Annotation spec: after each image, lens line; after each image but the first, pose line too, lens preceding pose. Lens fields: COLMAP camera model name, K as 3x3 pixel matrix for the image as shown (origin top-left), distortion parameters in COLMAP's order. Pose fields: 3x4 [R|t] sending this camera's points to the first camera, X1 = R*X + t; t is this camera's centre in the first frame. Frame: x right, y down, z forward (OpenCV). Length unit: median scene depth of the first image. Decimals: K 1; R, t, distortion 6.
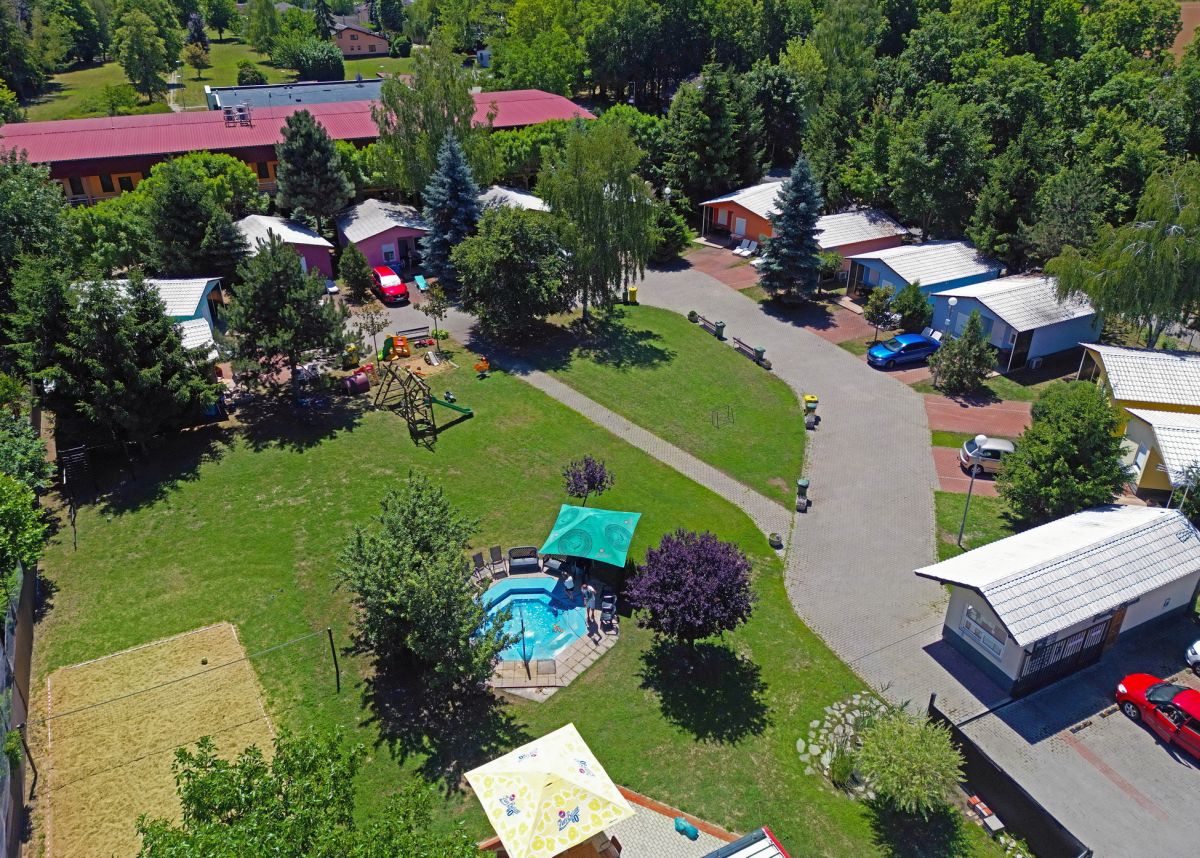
lens RADIAL K [[846.3, 0, 599.1], [0, 846.3, 407.2], [0, 0, 1]] dist [0.025837, -0.005499]
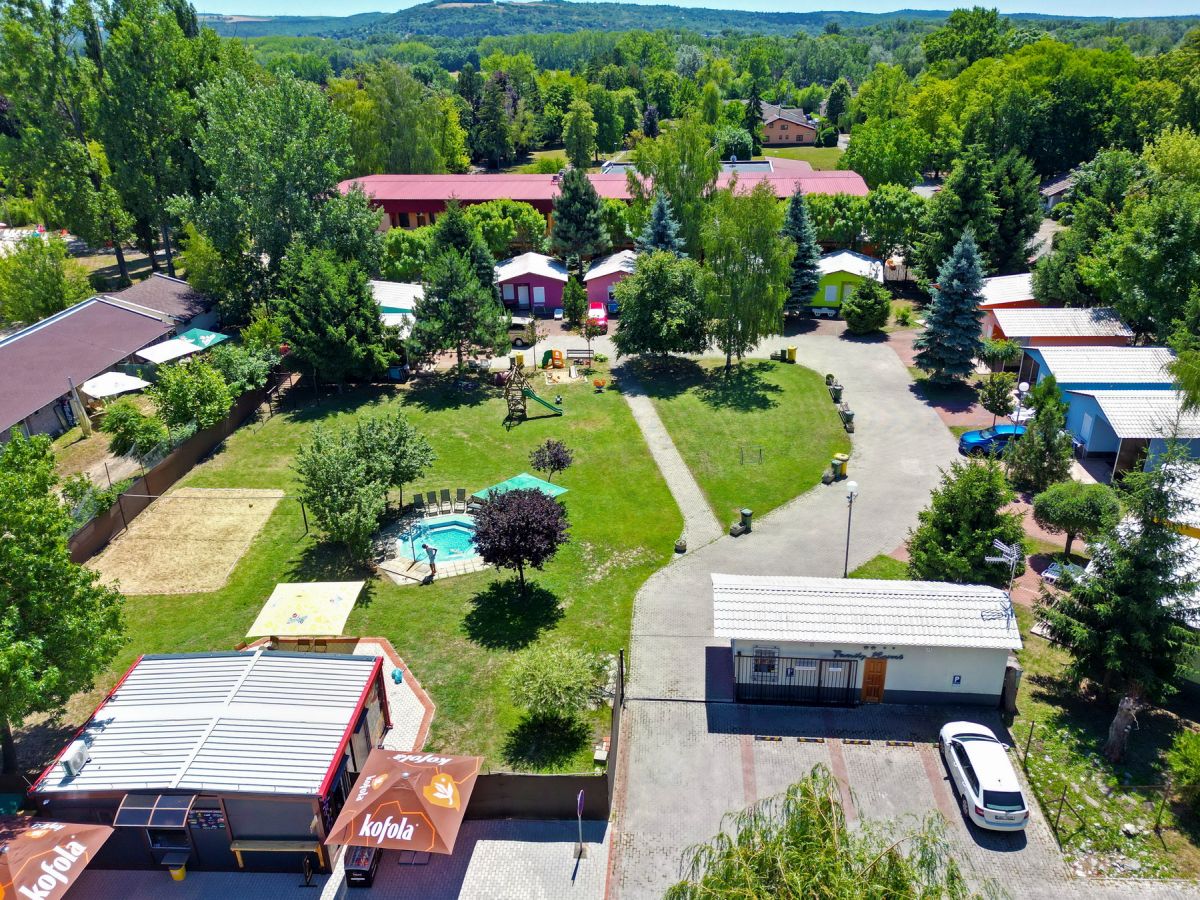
lens RADIAL K [[845.7, 0, 600.0], [0, 845.7, 450.0], [0, 0, 1]] dist [0.067911, -0.072256]
pose [[0.863111, 0.199369, -0.463996, 0.370493], [-0.224936, 0.974374, 0.000248, 0.036663], [0.452155, 0.104155, 0.885837, -0.018508]]
